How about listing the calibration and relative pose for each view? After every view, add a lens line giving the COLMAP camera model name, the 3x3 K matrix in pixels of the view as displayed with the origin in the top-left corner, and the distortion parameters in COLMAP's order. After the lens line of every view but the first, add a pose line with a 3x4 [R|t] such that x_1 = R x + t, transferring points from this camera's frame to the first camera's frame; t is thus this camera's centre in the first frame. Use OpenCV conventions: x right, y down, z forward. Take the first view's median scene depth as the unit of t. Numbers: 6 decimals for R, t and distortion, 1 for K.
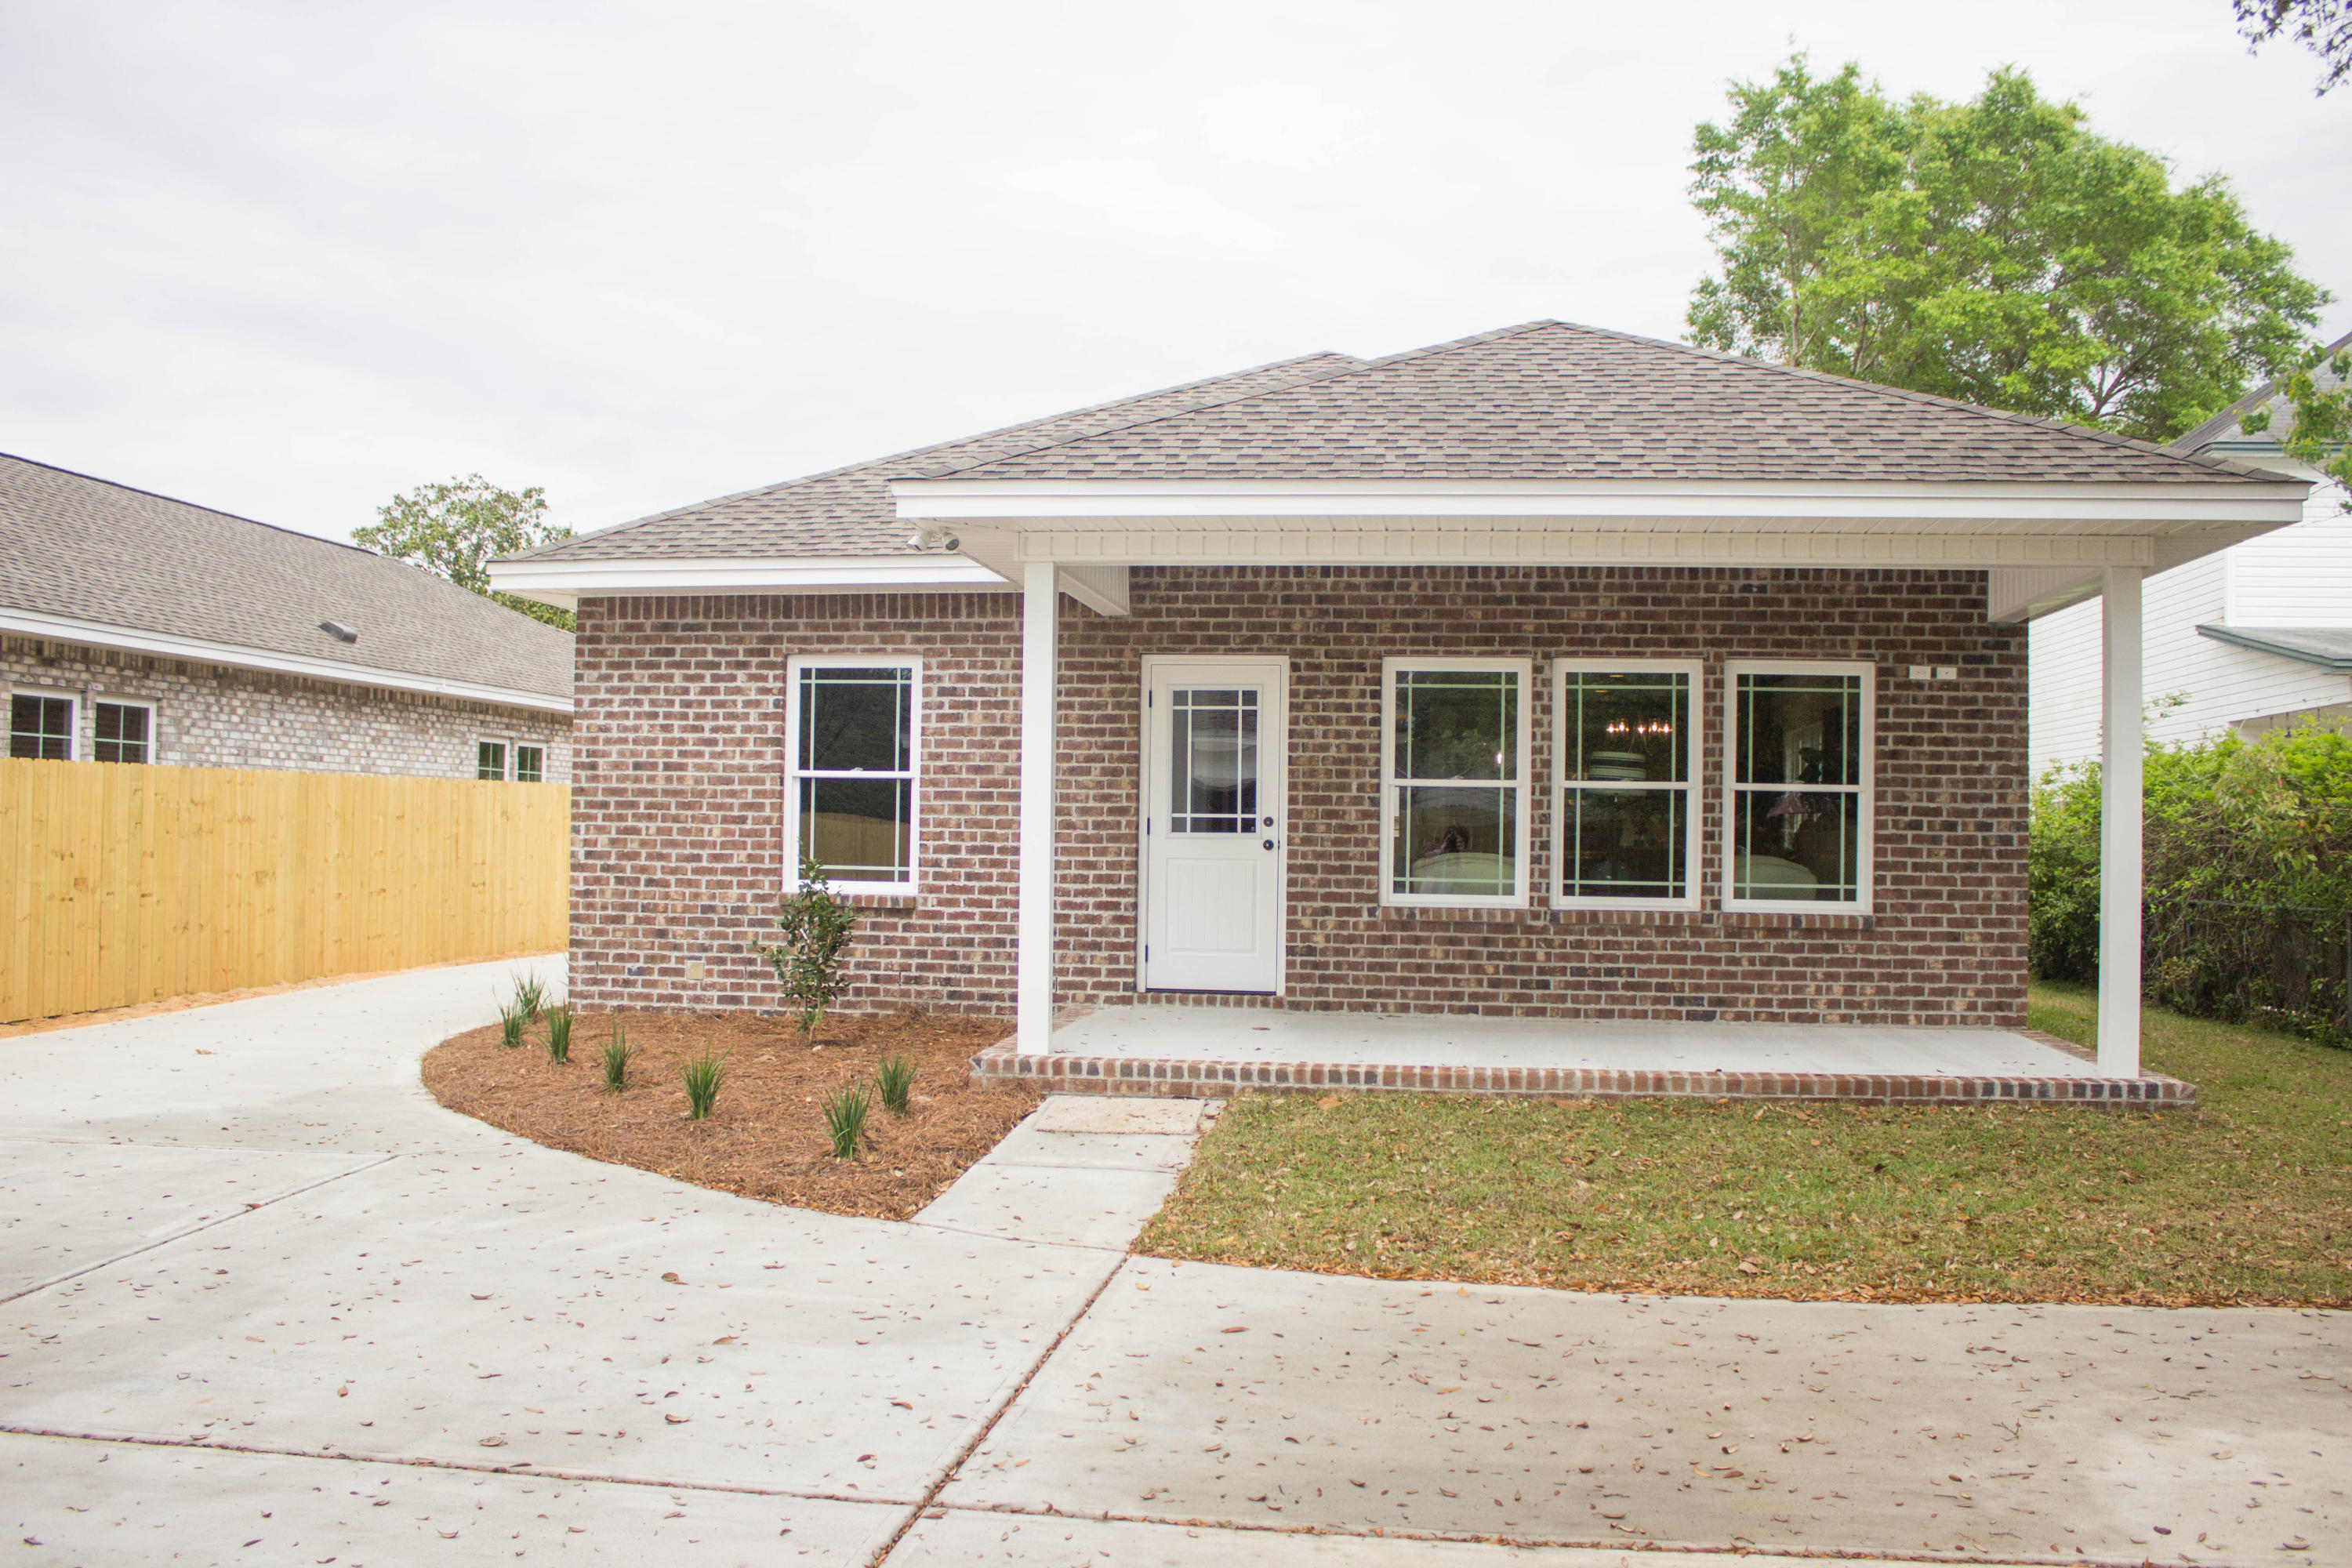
lens RADIAL K [[1951.9, 0, 1176.0], [0, 1951.9, 784.0], [0, 0, 1]] dist [-0.162527, 0.129570]
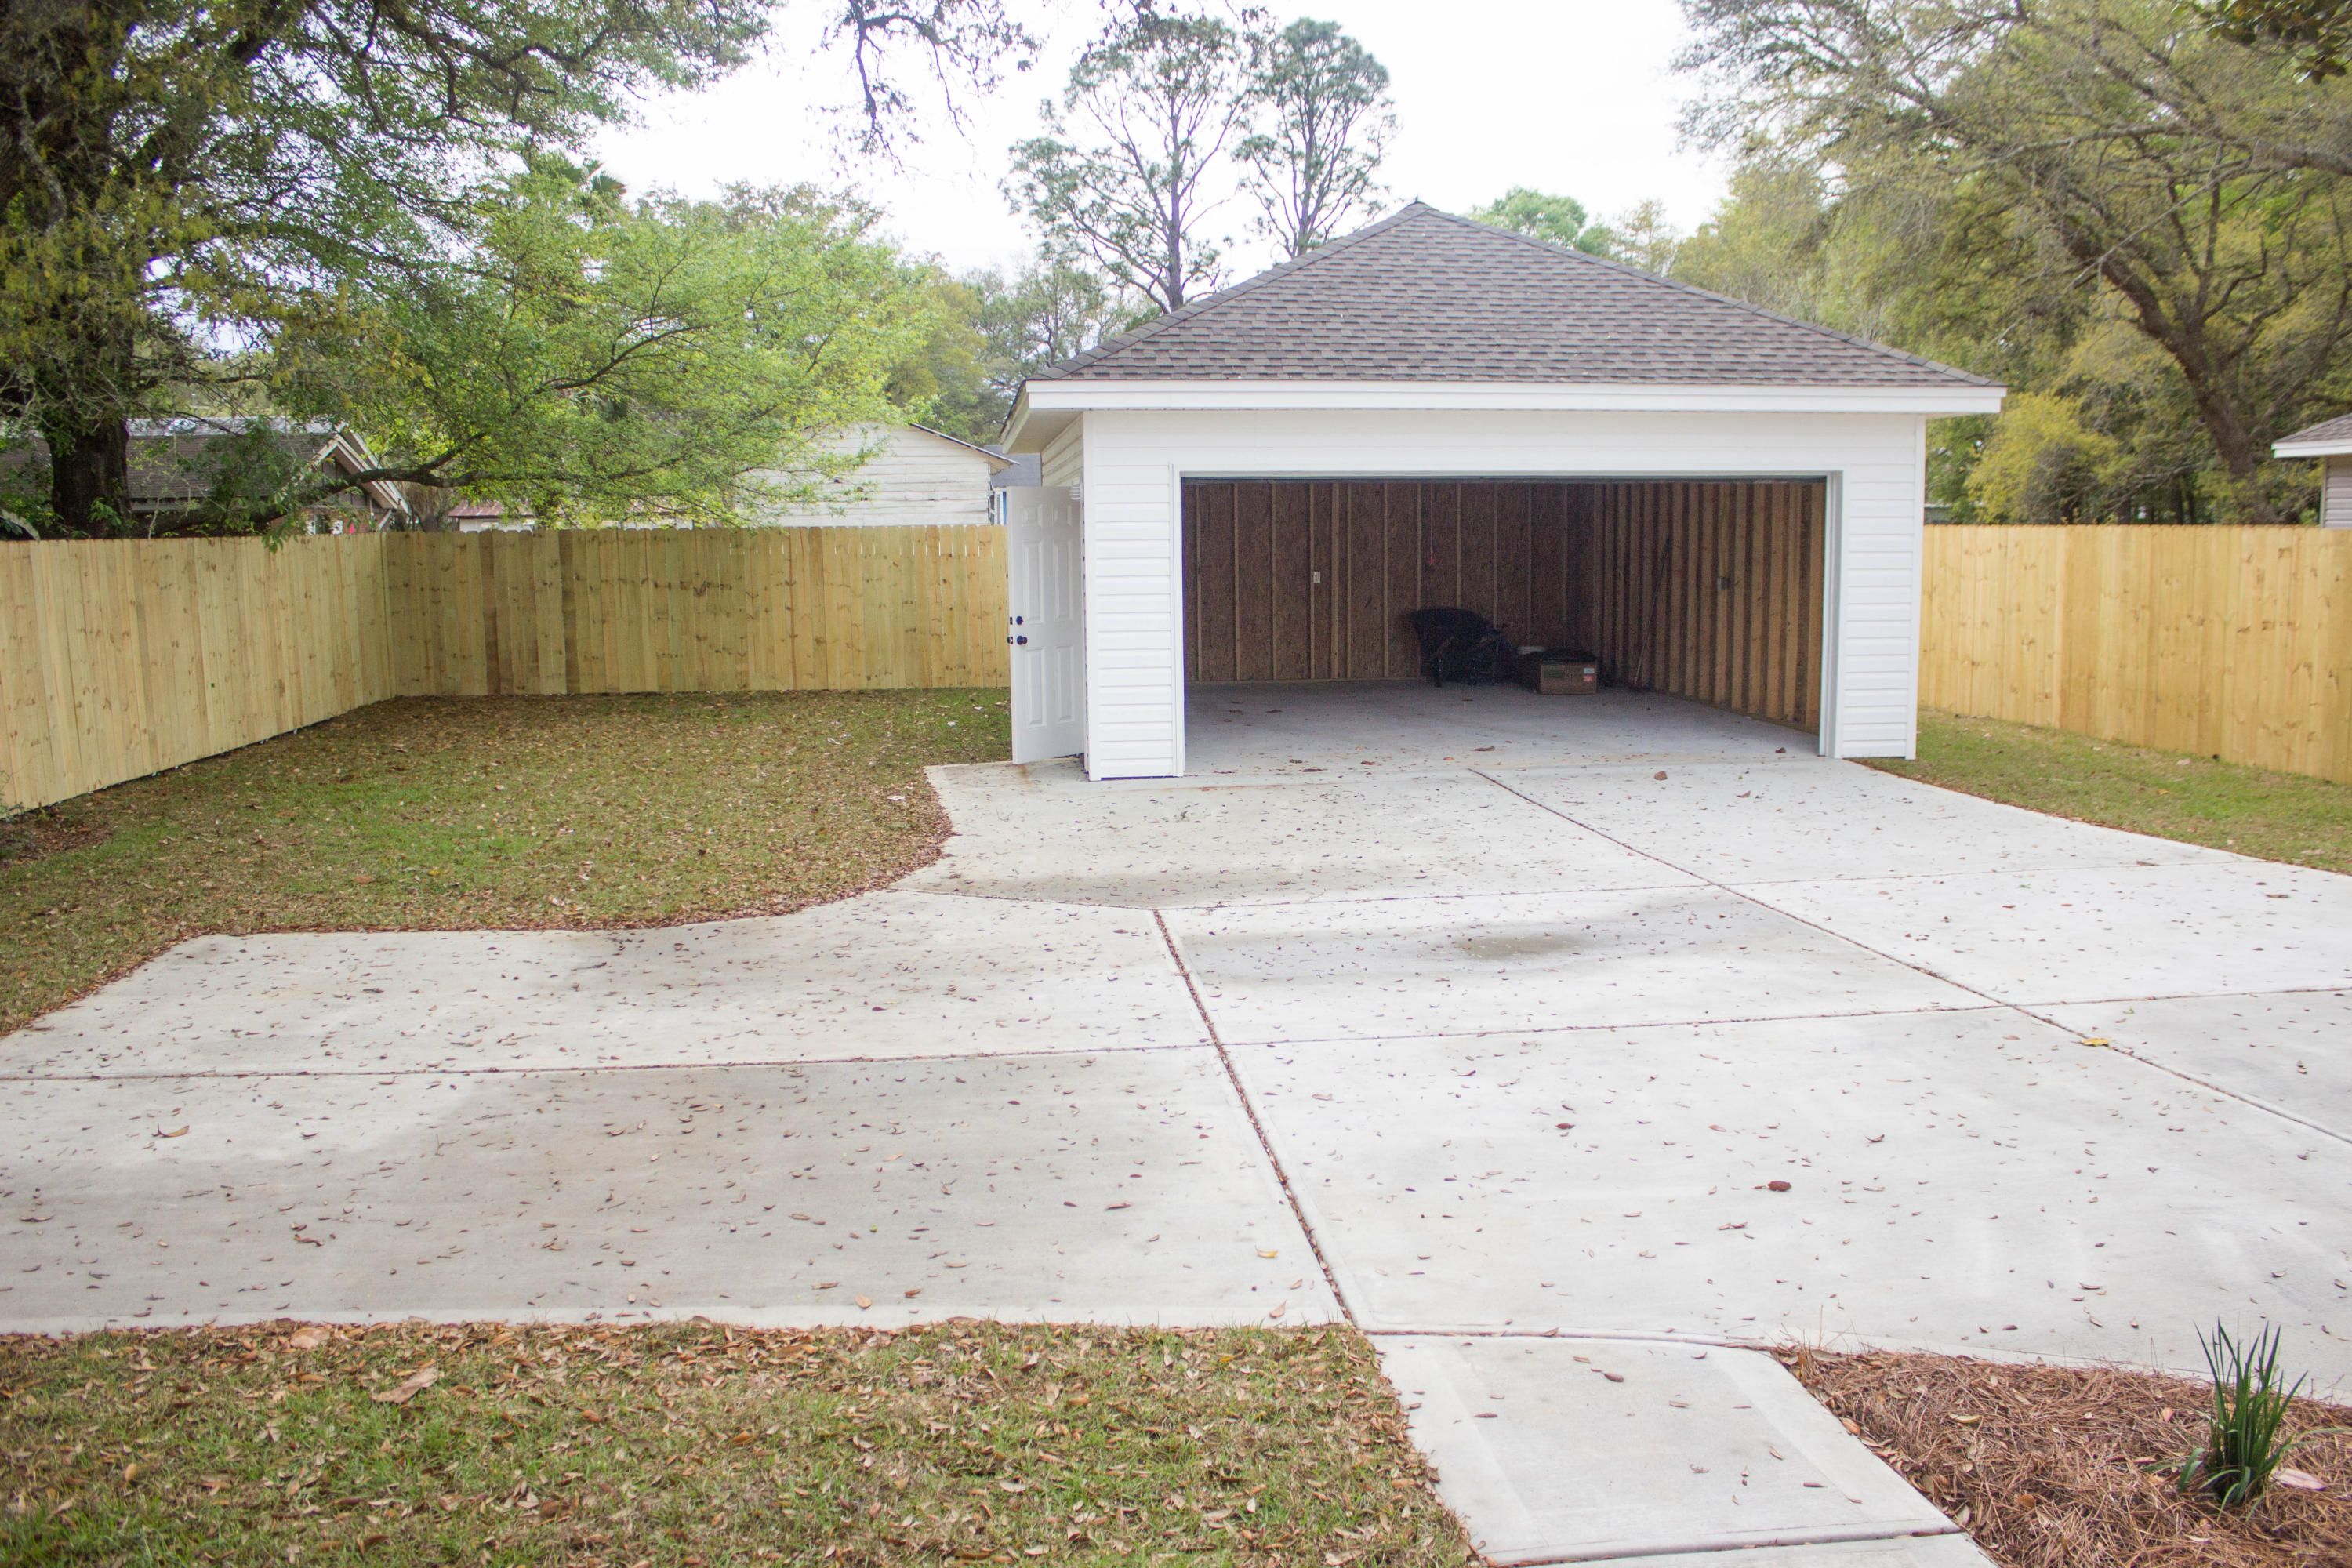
lens RADIAL K [[1951.9, 0, 1176.0], [0, 1951.9, 784.0], [0, 0, 1]] dist [-0.162527, 0.129570]
pose [[-0.967622, 0.030092, -0.250603, 0.281475], [0.003522, 0.994381, 0.105805, -0.022698], [0.252378, 0.101497, -0.962291, 2.285309]]
